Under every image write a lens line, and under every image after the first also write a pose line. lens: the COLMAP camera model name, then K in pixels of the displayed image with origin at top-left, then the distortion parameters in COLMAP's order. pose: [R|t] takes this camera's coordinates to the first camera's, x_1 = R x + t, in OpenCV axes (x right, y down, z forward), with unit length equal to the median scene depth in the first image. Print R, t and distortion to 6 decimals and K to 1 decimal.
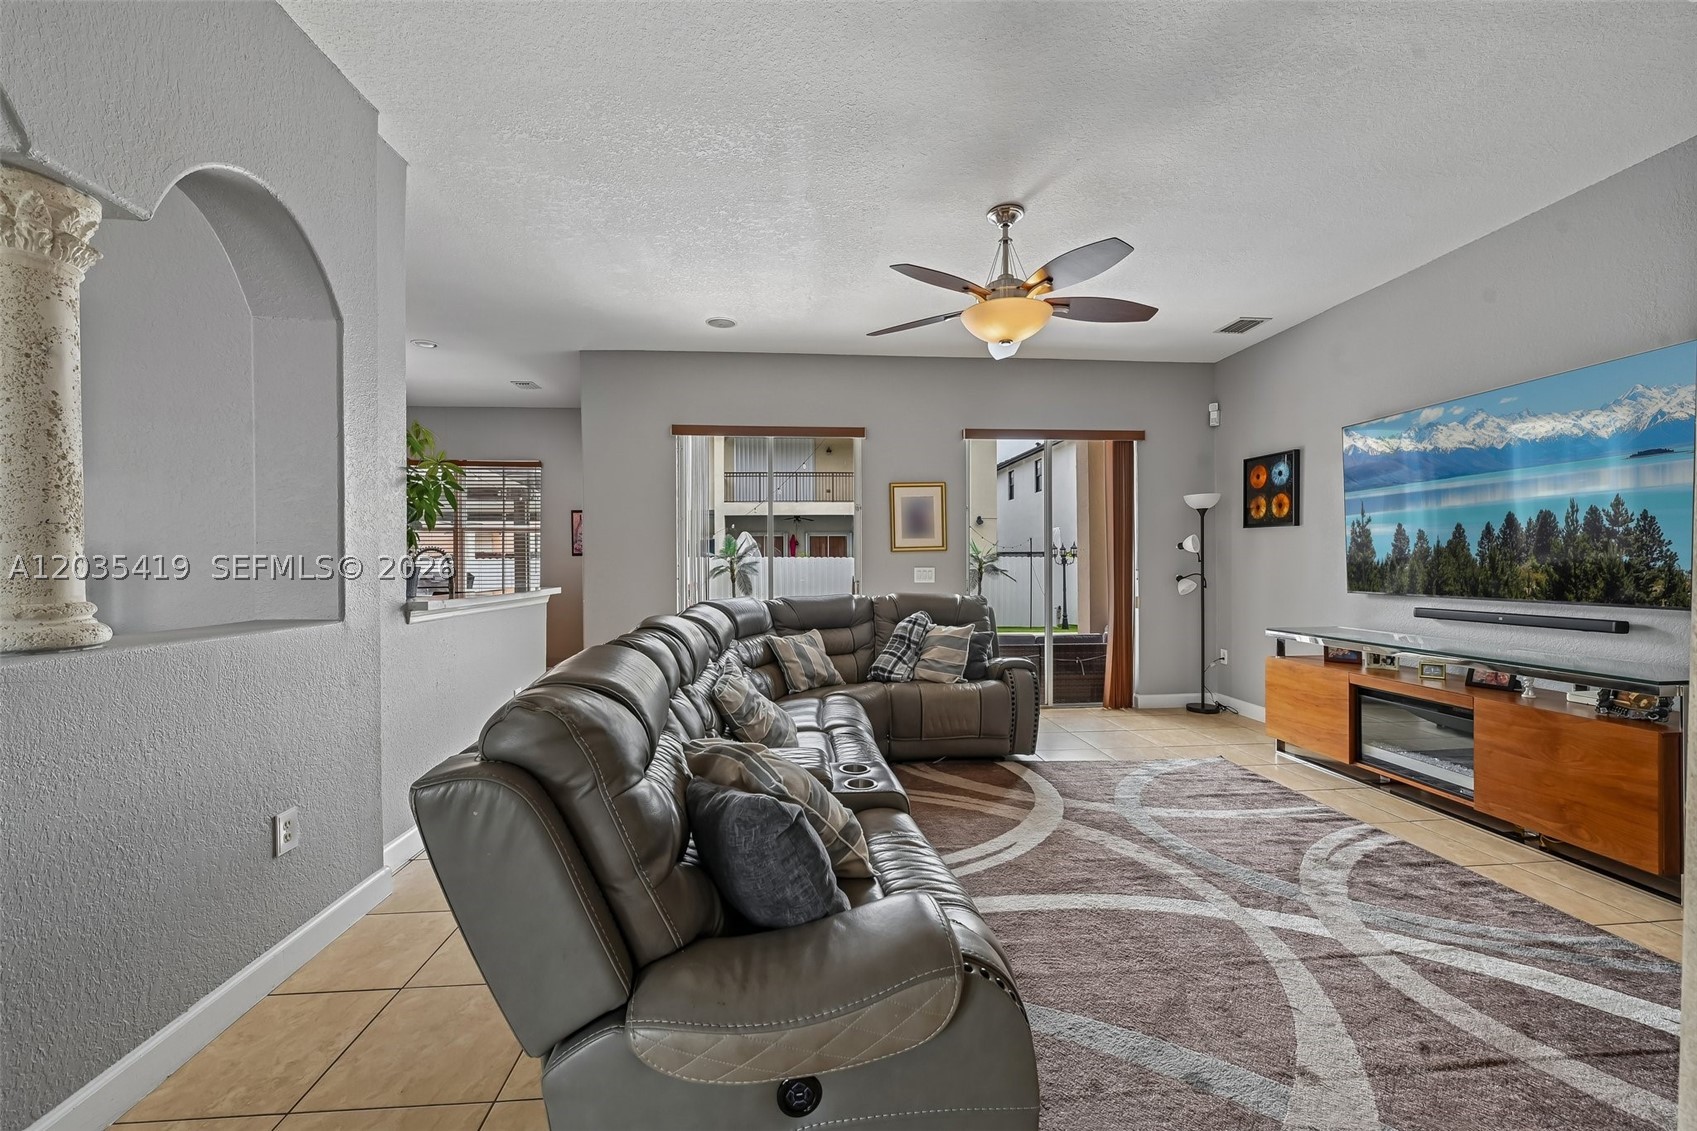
lens RADIAL K [[670.6, 0, 838.8], [0, 670.6, 565.0], [0, 0, 1]] dist [-0.003380, -0.000673]
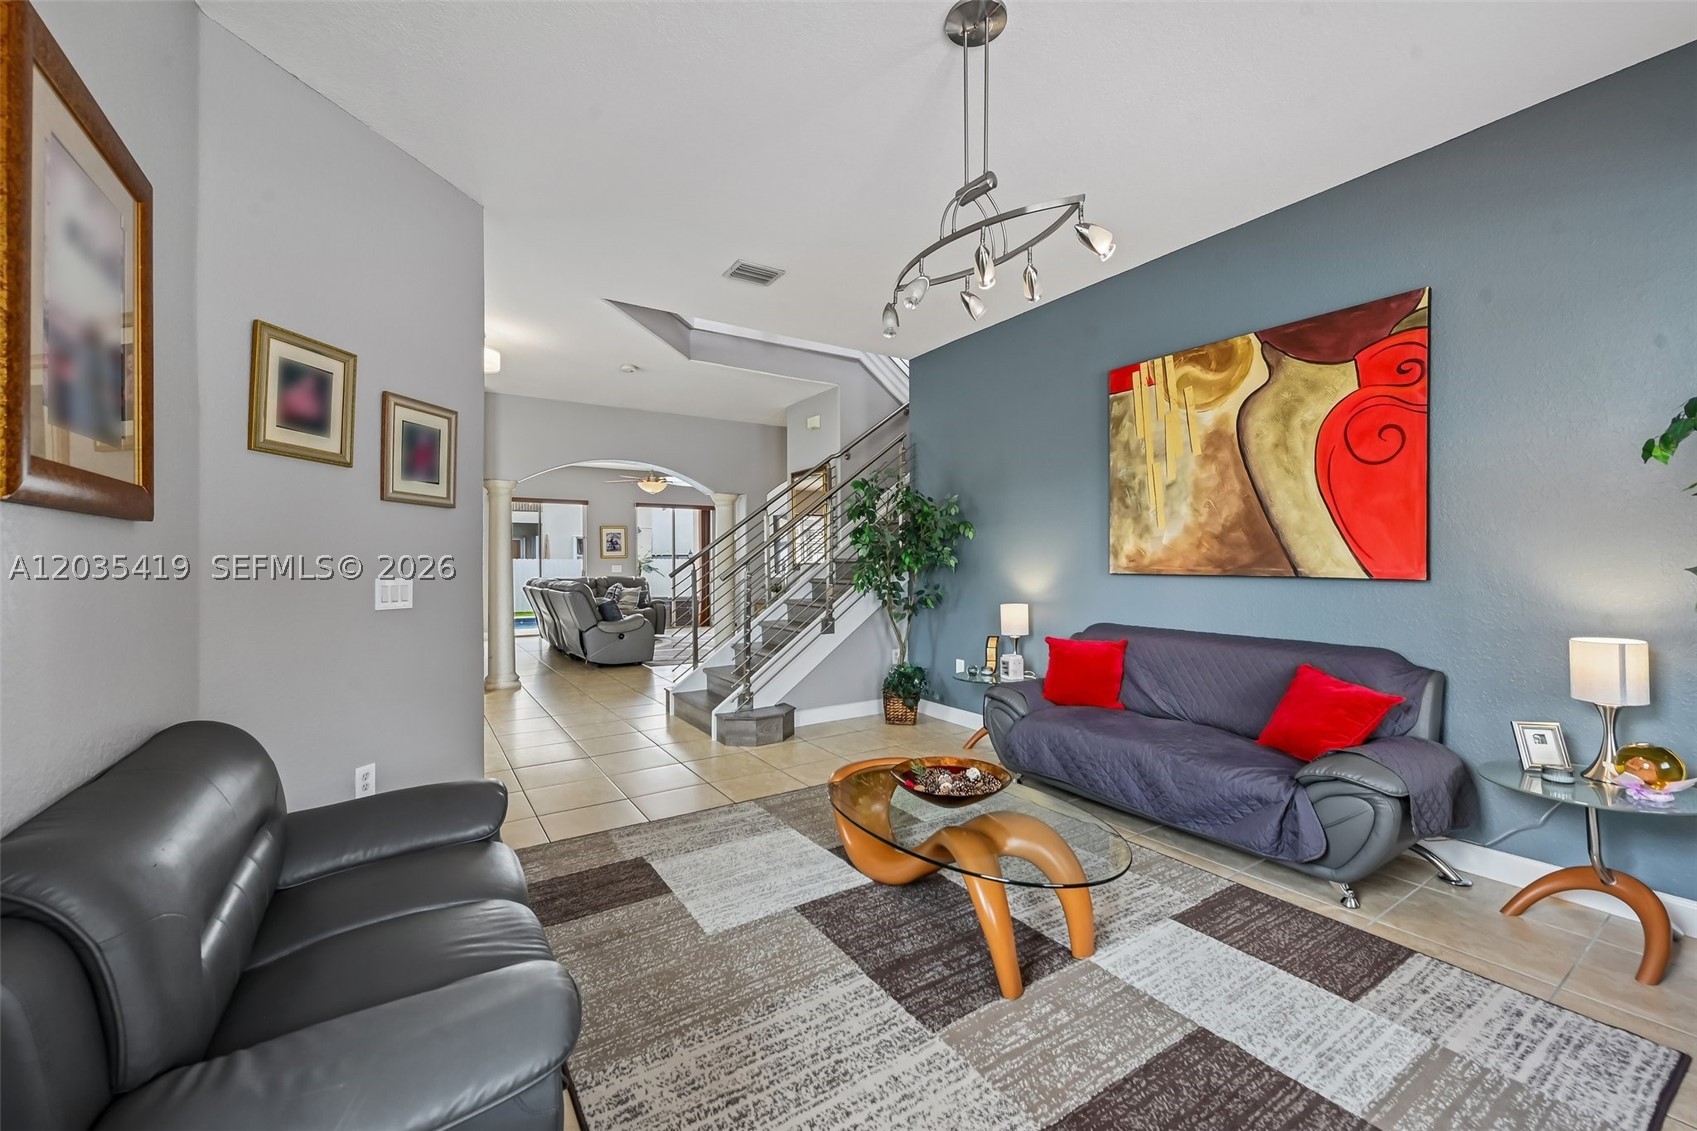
lens RADIAL K [[680.8, 0, 828.6], [0, 680.8, 557.7], [0, 0, 1]] dist [-0.000690, -0.000069]
pose [[0.884911, 0.003515, 0.465748, -0.407455], [0.002089, 0.999932, -0.011516, 0.009655], [-0.465756, 0.011163, 0.884843, -1.776723]]
